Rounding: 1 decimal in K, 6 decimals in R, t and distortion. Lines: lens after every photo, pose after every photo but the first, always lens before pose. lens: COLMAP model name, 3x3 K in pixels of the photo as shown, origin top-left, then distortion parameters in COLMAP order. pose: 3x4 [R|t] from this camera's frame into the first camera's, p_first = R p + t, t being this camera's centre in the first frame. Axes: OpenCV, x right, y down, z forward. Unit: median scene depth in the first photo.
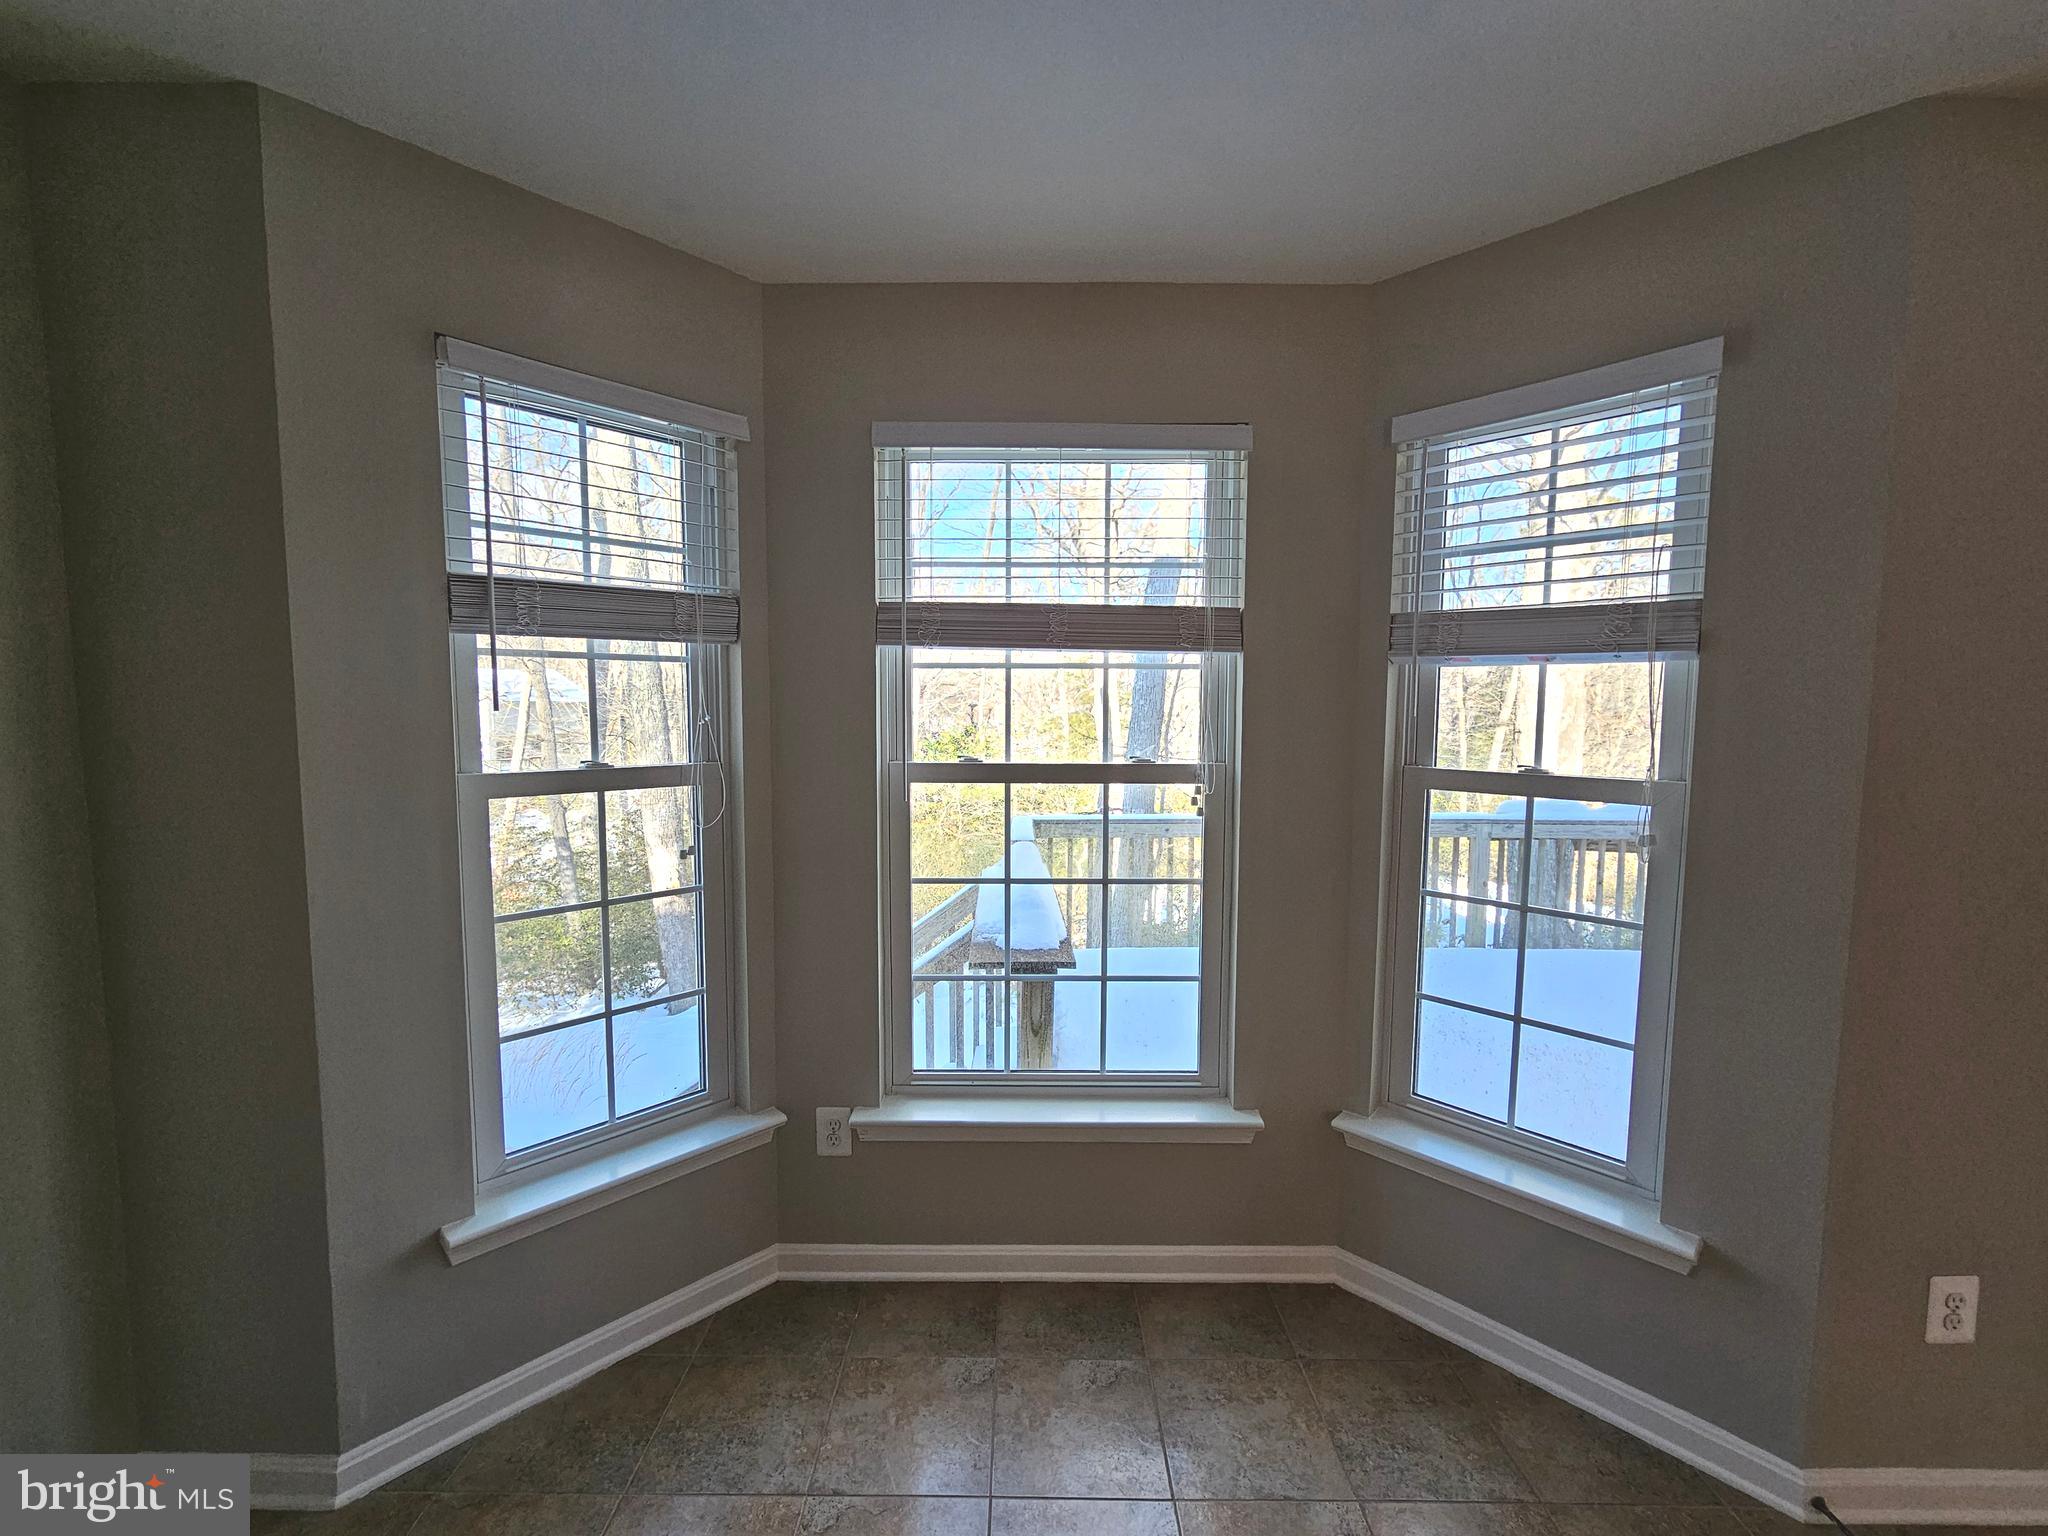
lens RADIAL K [[838.6, 0, 1019.2], [0, 838.6, 762.1], [0, 0, 1]] dist [-0.004609, 0.001593]
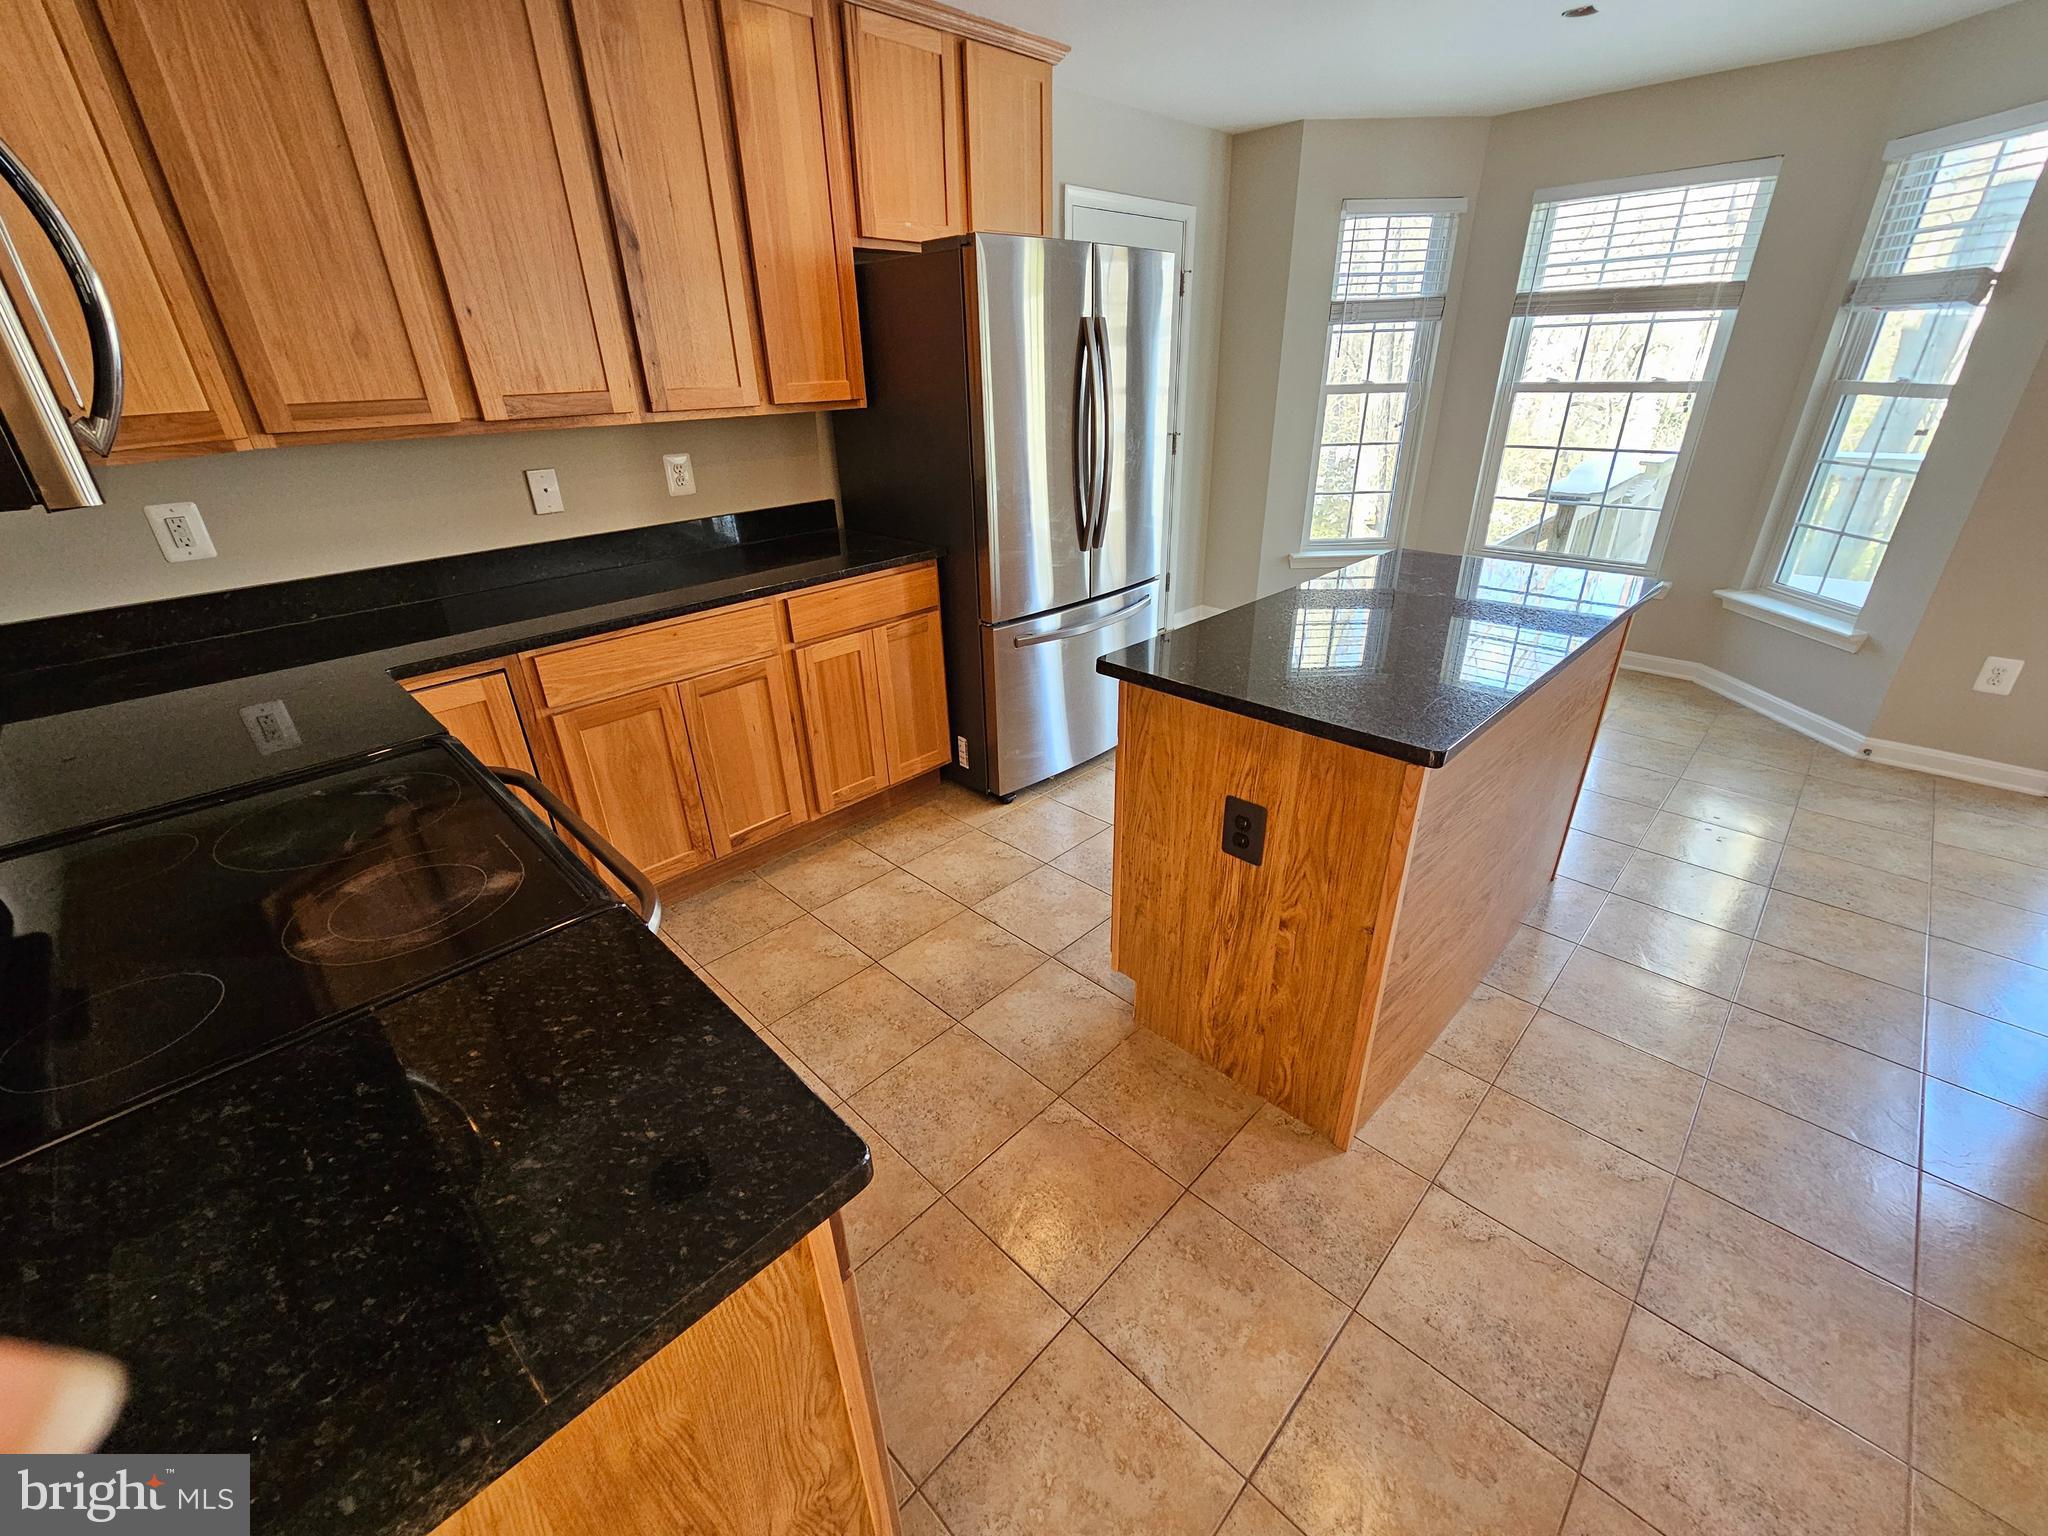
lens RADIAL K [[838.6, 0, 1022.0], [0, 838.6, 761.7], [0, 0, 1]] dist [-0.004609, 0.001593]
pose [[0.708086, 0.285157, -0.645987, 0.606927], [-0.024535, 0.924216, 0.381081, 0.111400], [0.705700, -0.253989, 0.661421, -1.451349]]
